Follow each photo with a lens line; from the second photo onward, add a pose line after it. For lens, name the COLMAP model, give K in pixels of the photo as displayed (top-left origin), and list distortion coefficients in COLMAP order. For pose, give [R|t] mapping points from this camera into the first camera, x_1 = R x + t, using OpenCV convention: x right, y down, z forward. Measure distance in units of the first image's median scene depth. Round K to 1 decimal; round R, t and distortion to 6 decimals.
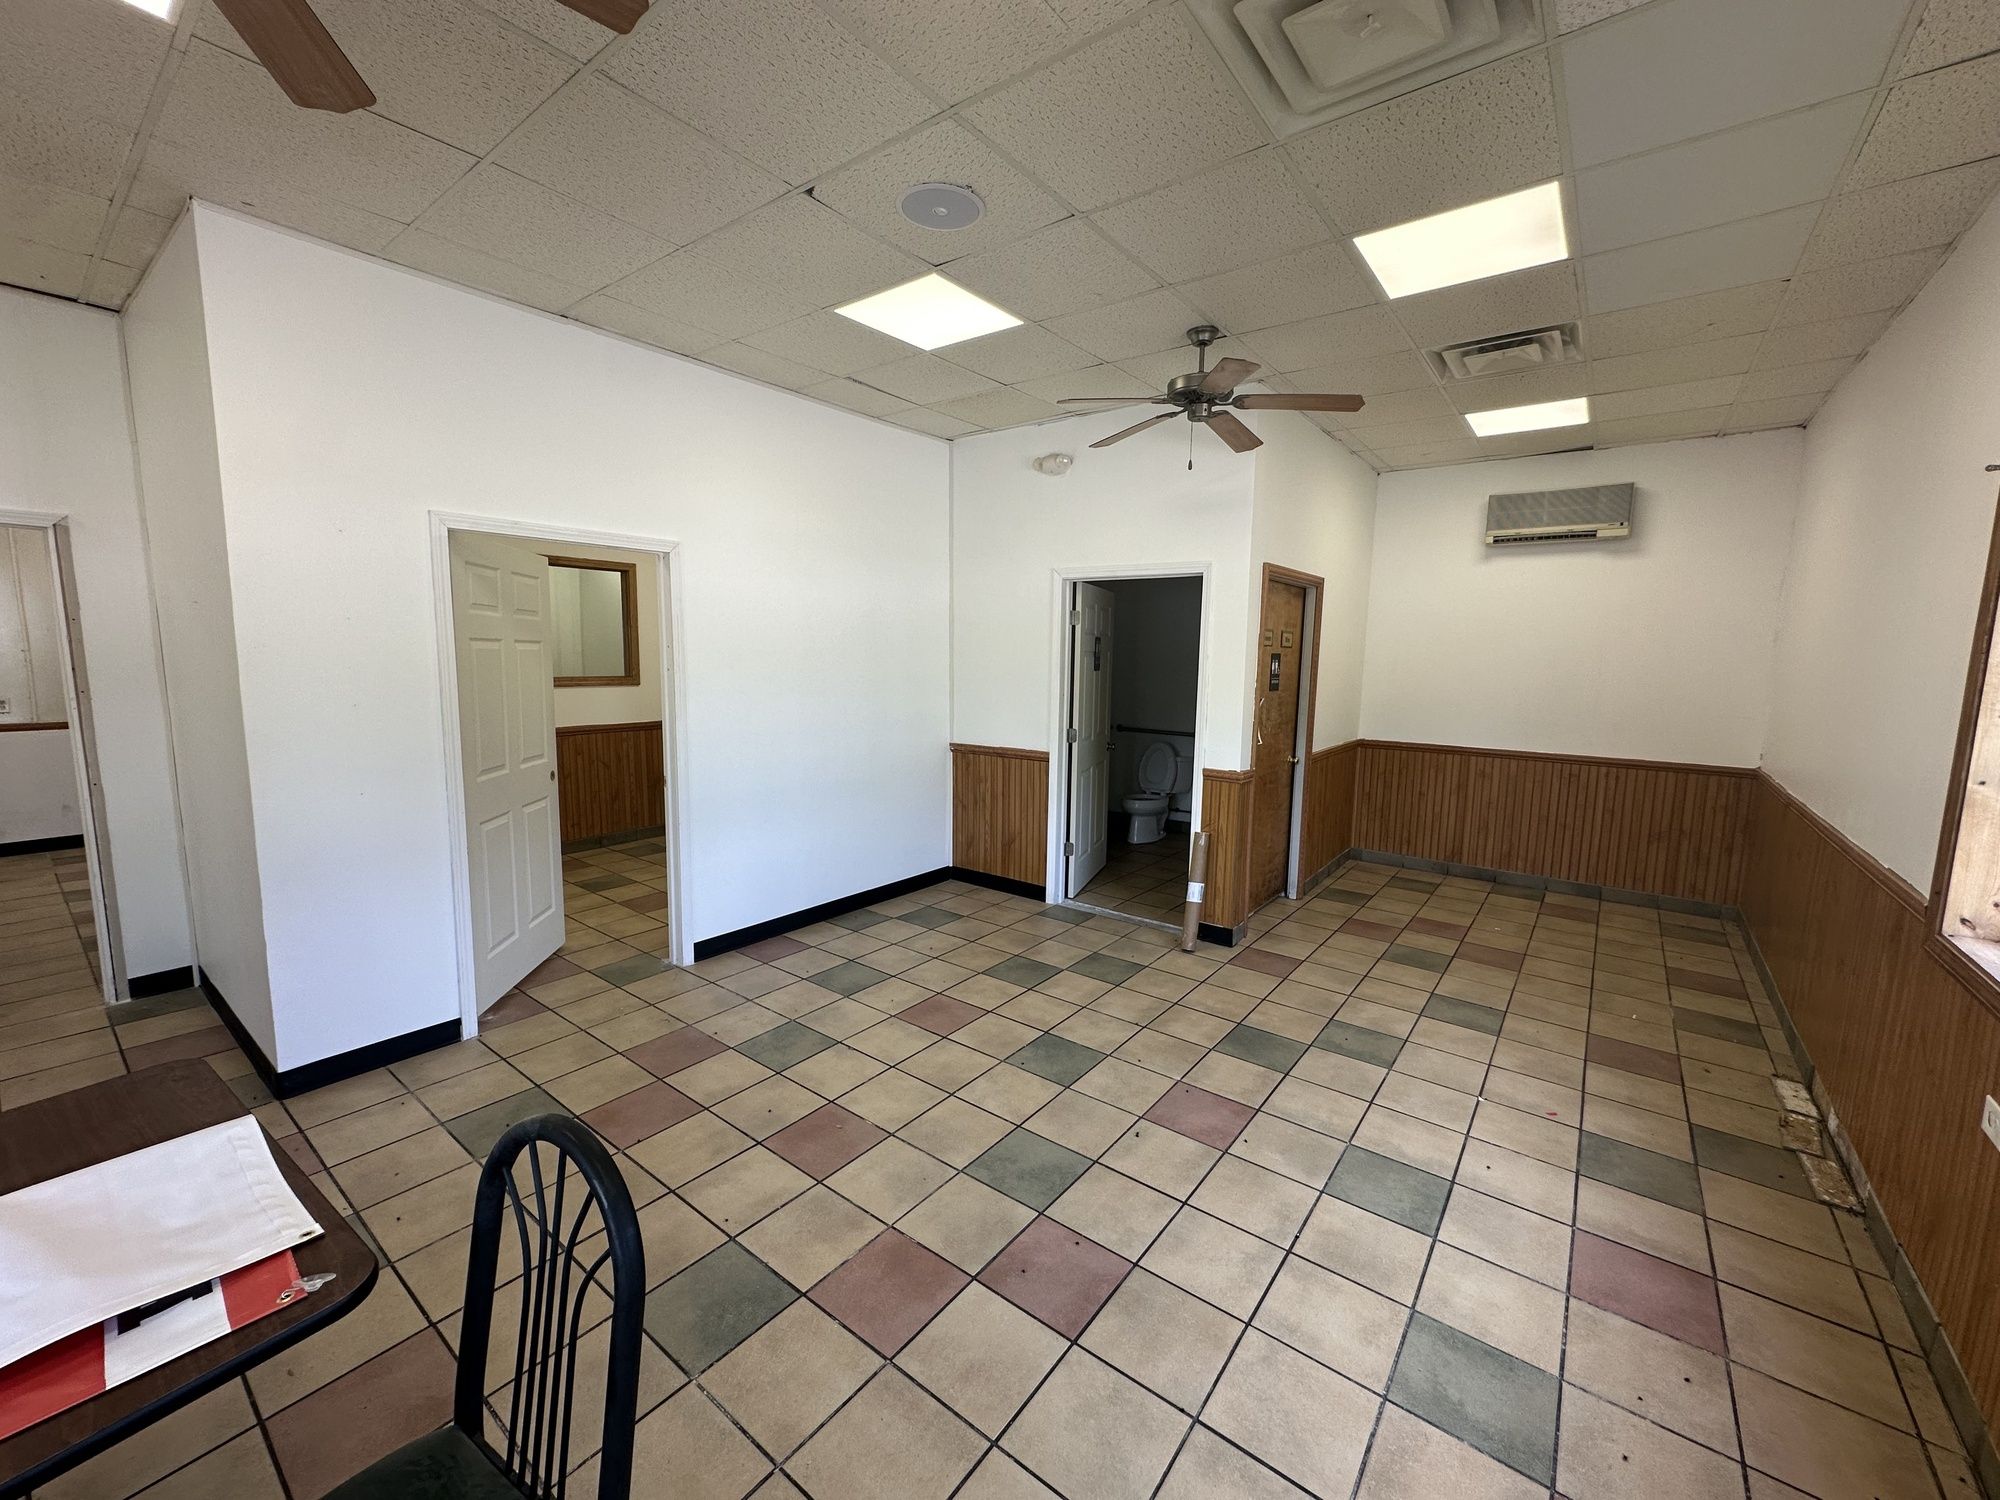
lens RADIAL K [[787.4, 0, 1004.0], [0, 787.4, 753.6], [0, 0, 1]] dist [-0.001144, -0.000881]
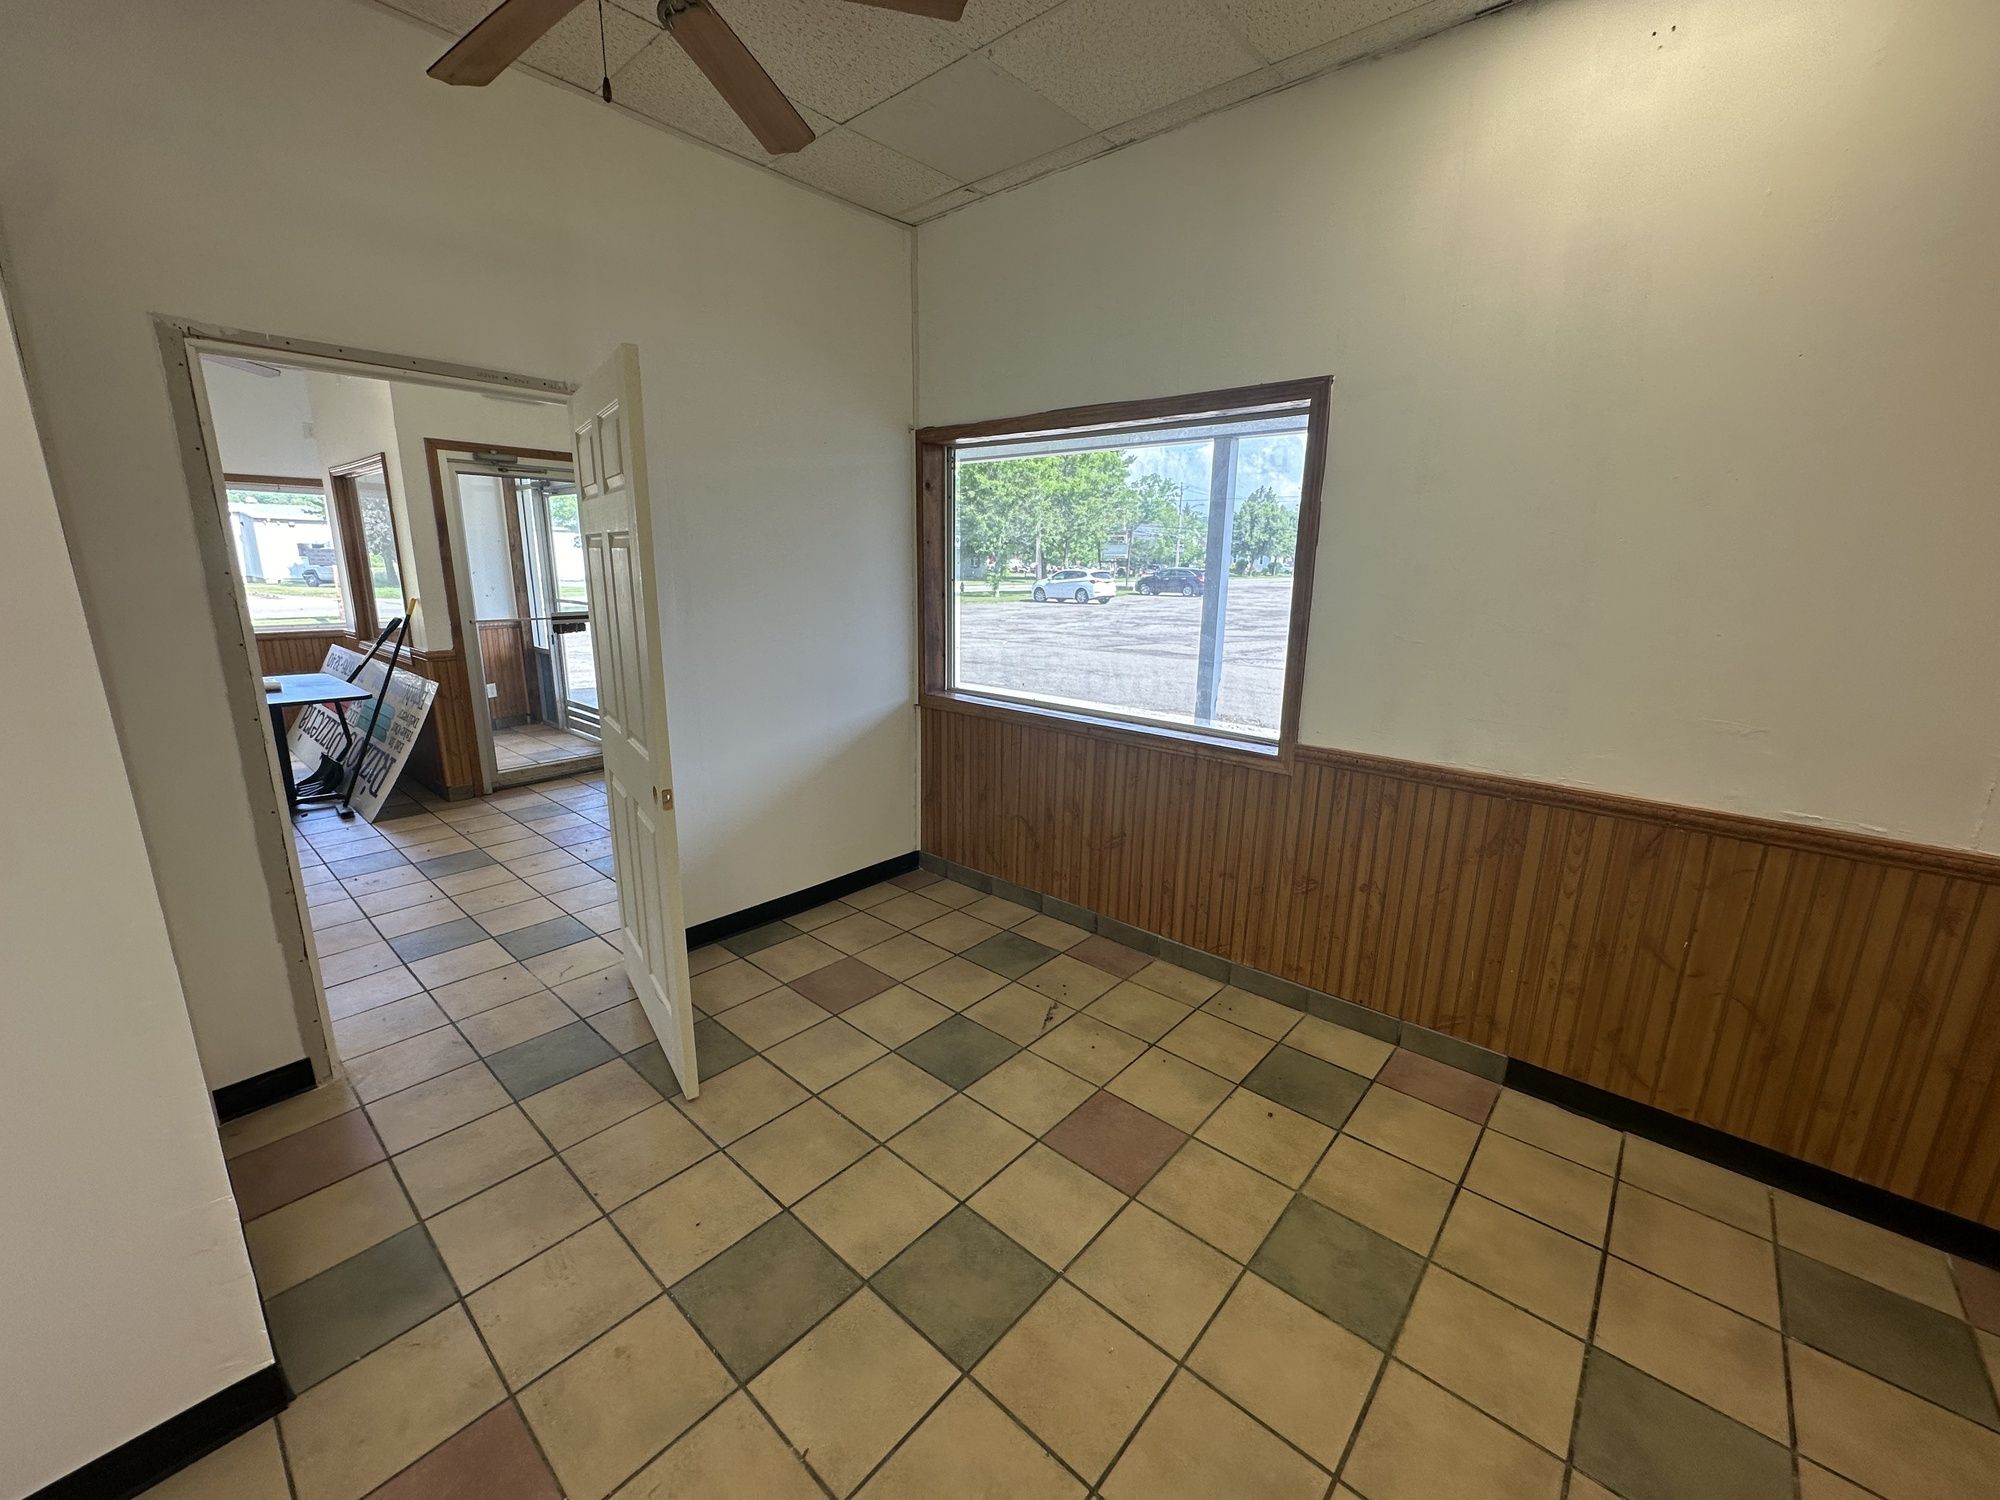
lens RADIAL K [[787.4, 0, 997.8], [0, 787.4, 742.3], [0, 0, 1]] dist [-0.001144, -0.000881]
pose [[0.996505, 0.022362, -0.080481, 0.368858], [-0.013643, 0.994133, 0.107299, -0.052222], [0.082408, -0.105826, 0.990964, 0.478552]]
